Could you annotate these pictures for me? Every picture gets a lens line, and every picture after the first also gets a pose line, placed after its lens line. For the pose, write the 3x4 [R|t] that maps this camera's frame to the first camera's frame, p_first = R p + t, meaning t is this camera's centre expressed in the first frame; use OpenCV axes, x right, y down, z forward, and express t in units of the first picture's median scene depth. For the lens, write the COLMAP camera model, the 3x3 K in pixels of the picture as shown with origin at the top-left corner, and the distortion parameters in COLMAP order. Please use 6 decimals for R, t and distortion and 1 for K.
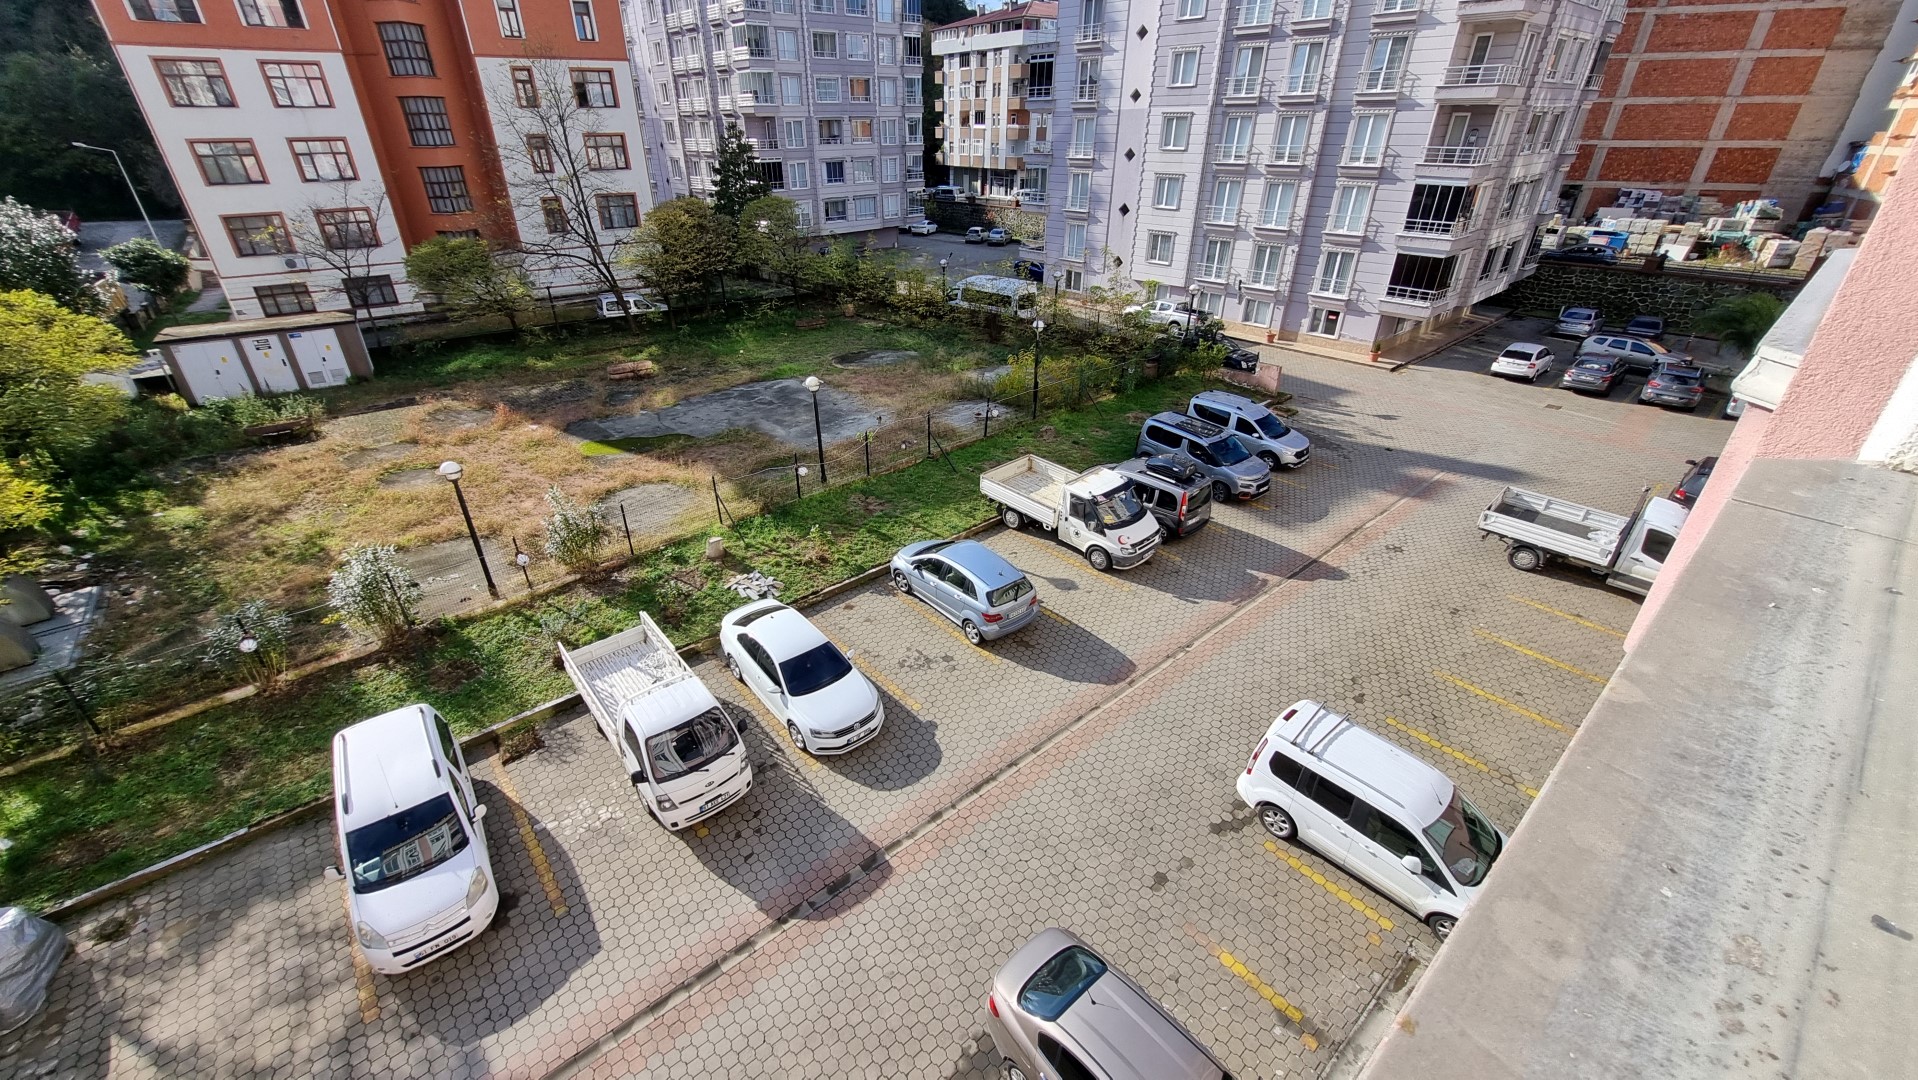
lens RADIAL K [[754.0, 0, 944.9], [0, 754.0, 538.3], [0, 0, 1]] dist [0.002662, -0.002707]
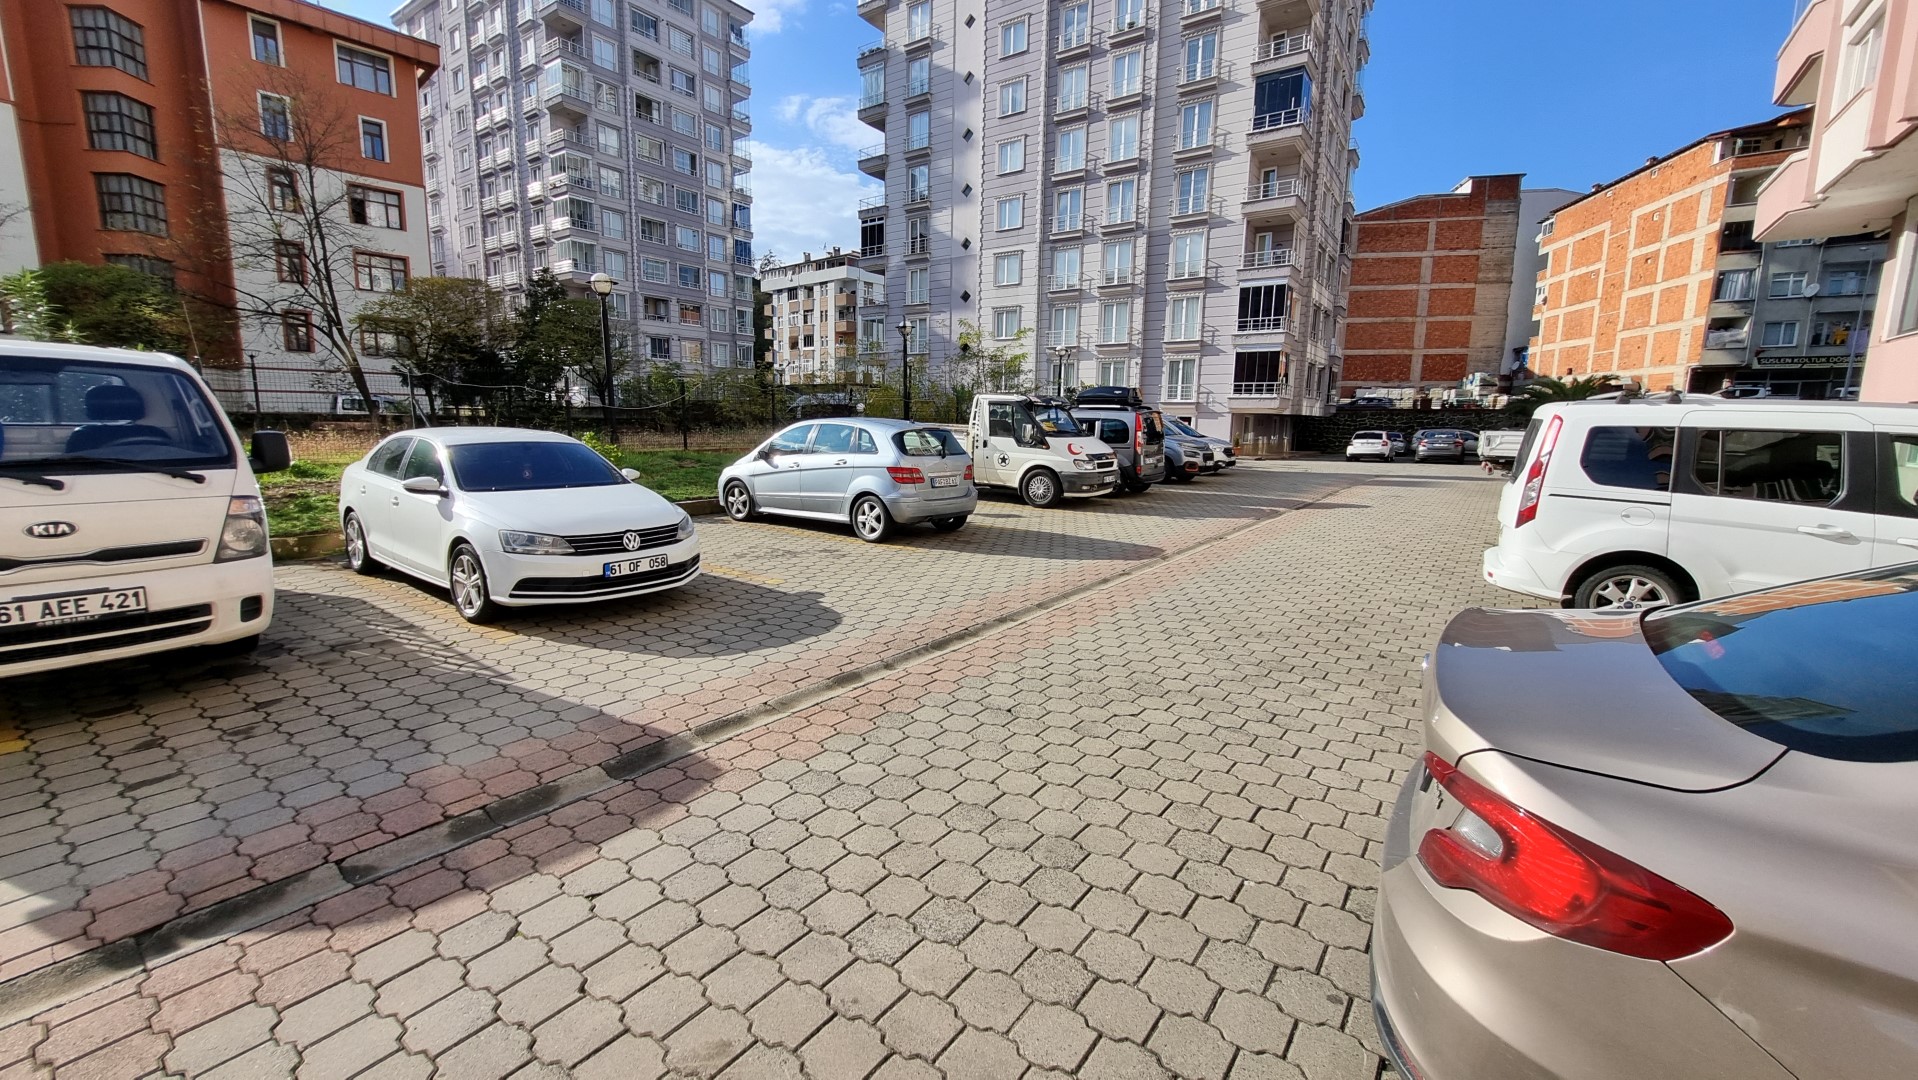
lens RADIAL K [[754.0, 0, 940.7], [0, 754.0, 528.5], [0, 0, 1]] dist [0.002662, -0.002707]
pose [[0.976275, -0.020243, 0.215587, -0.011875], [0.093666, 0.937133, -0.336168, 0.116911], [-0.195229, 0.348385, 0.916795, 0.174429]]
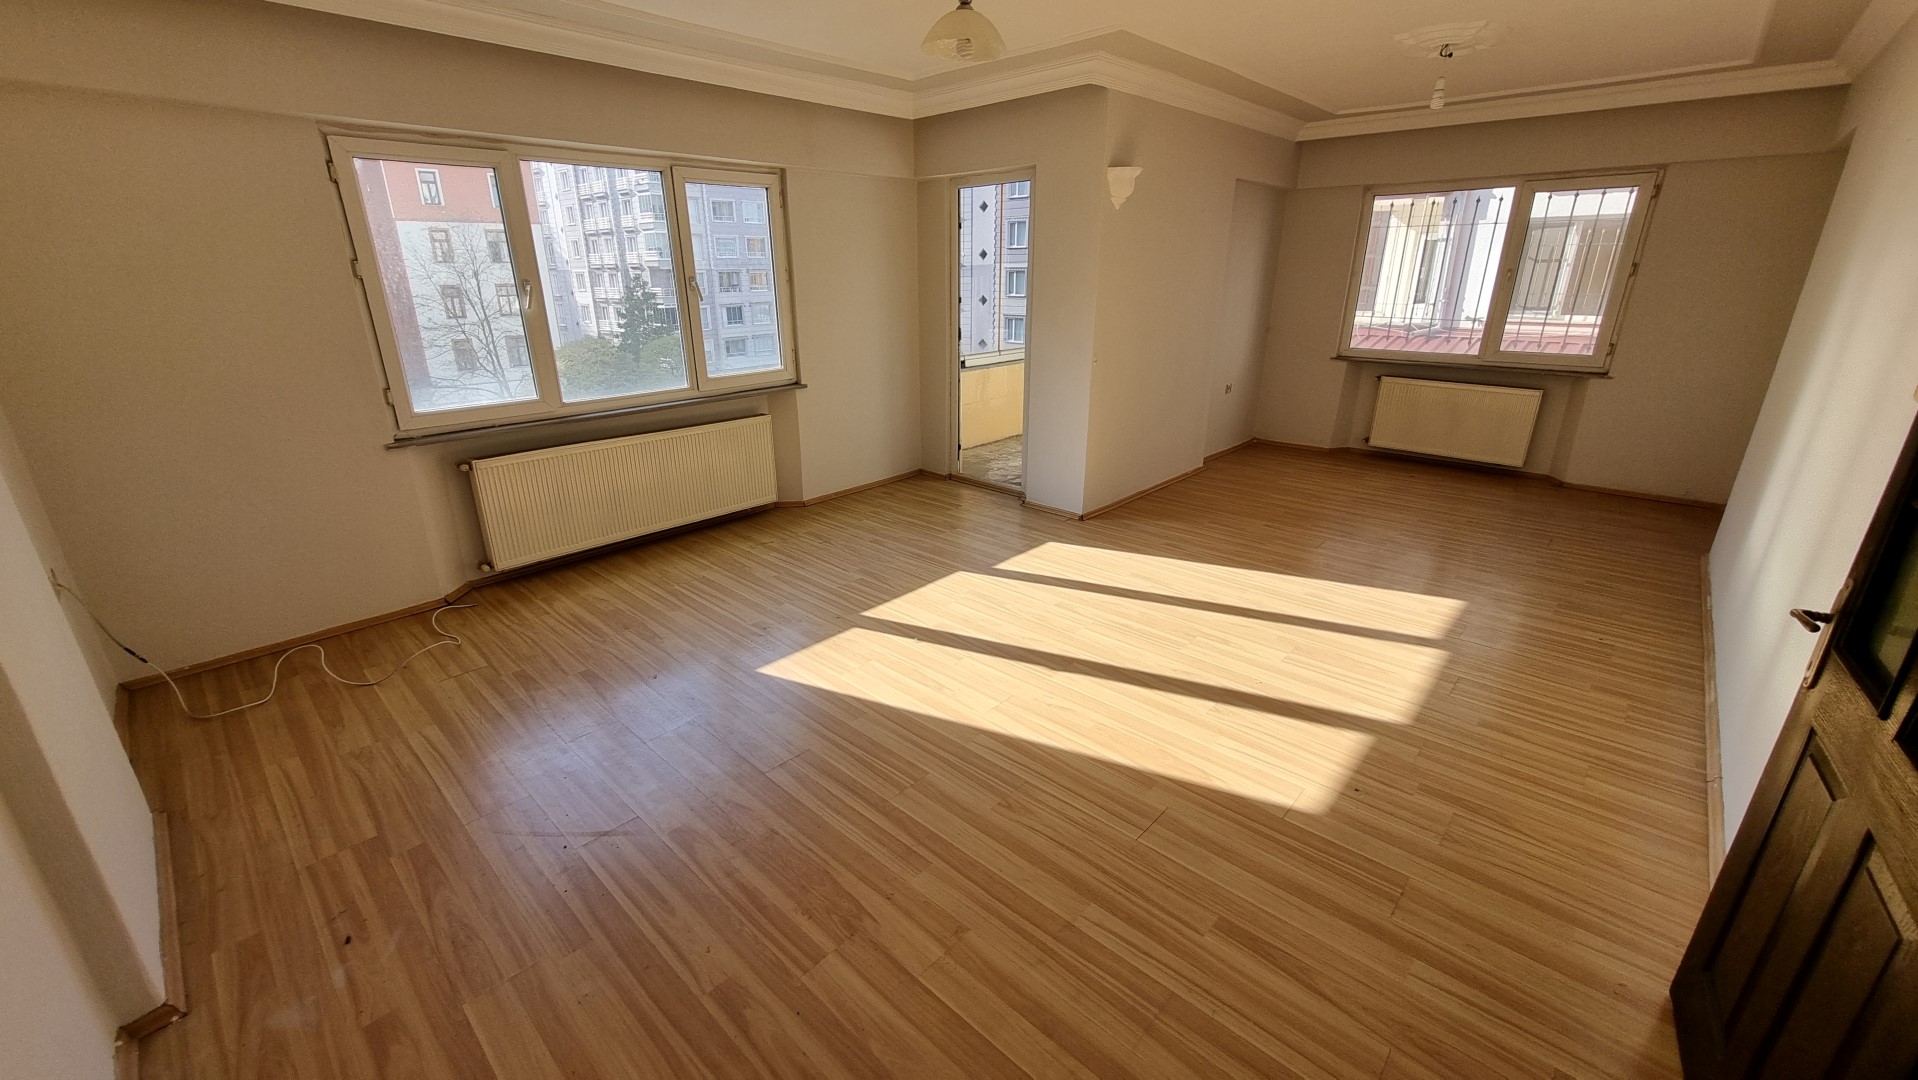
lens RADIAL K [[754.0, 0, 948.3], [0, 754.0, 539.1], [0, 0, 1]] dist [0.002662, -0.002707]
pose [[0.993353, -0.038515, 0.108476, 0.044937], [0.055511, 0.985829, -0.158303, 0.043262], [-0.100842, 0.163272, 0.981414, -0.090581]]
